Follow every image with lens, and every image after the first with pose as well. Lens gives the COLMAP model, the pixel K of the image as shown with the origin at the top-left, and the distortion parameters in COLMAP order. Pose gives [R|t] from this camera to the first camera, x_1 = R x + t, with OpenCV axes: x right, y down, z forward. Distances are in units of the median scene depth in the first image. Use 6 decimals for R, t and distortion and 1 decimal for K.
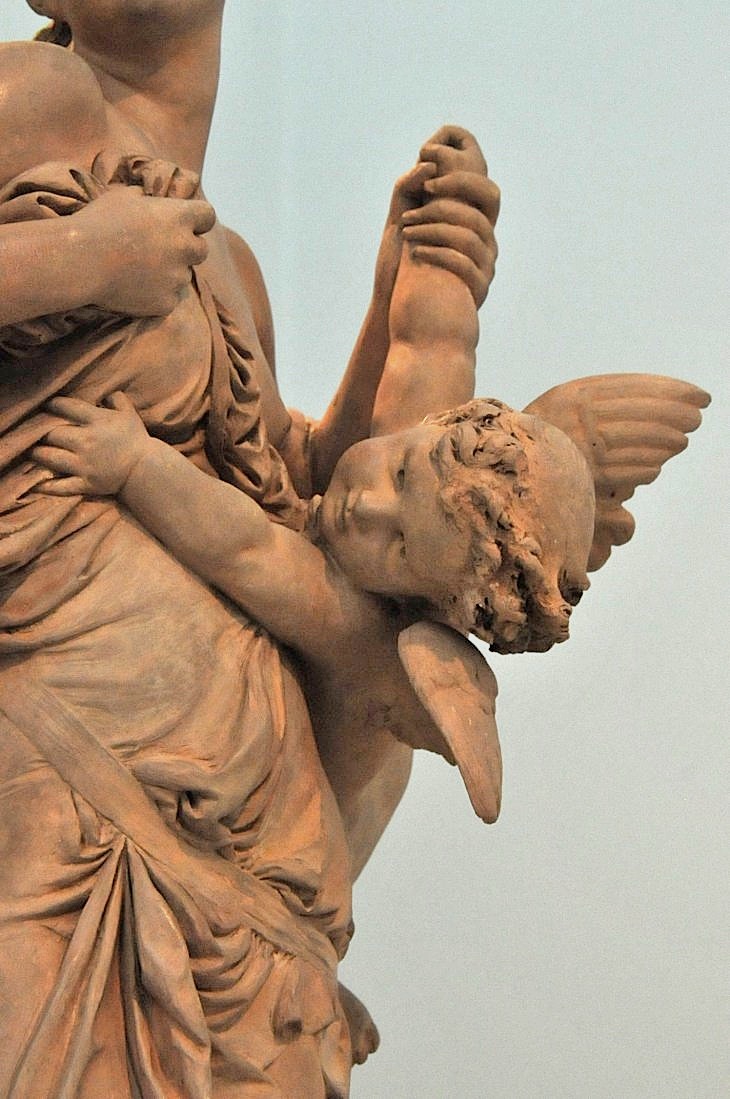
lens RADIAL K [[3296.0, 0, 372.8], [0, 3296.0, 561.2], [0, 0, 1]] dist [0.951307, 0.000000]
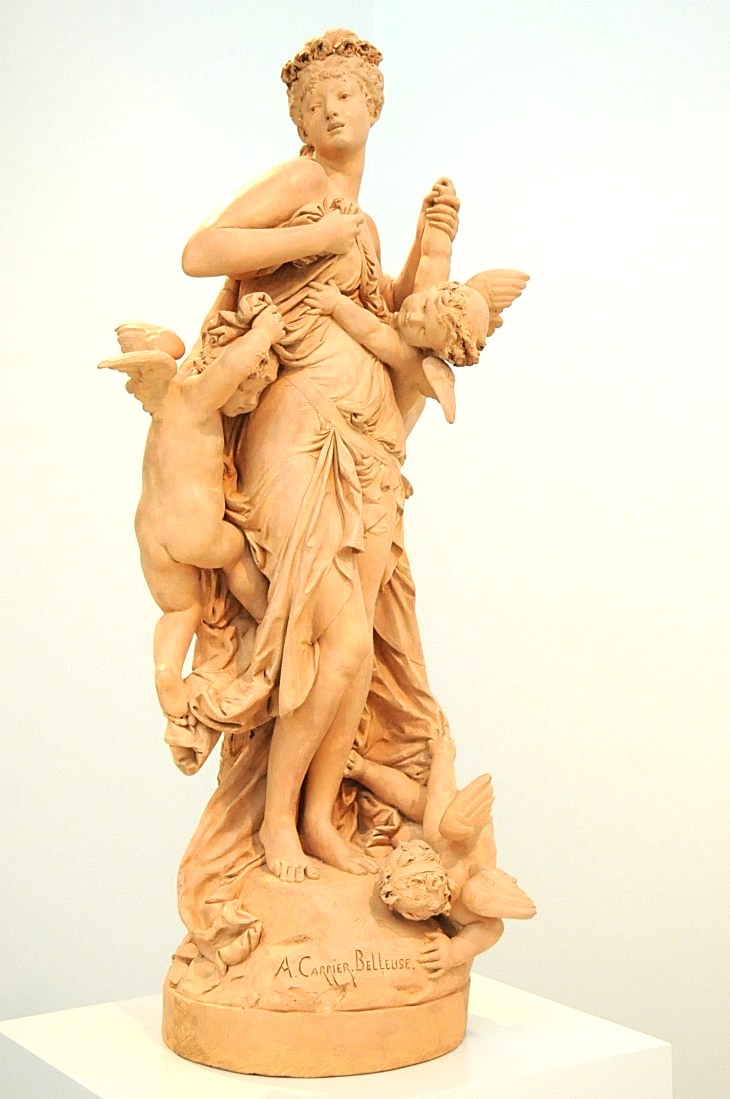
lens RADIAL K [[1650.4, 0, 370.5], [0, 1650.4, 548.9], [0, 0, 1]] dist [0.167483, 0.000000]
pose [[0.999750, 0.013861, -0.017519, -0.011207], [-0.010504, 0.983795, 0.178989, -0.080536], [0.019716, -0.178760, 0.983695, -0.527677]]
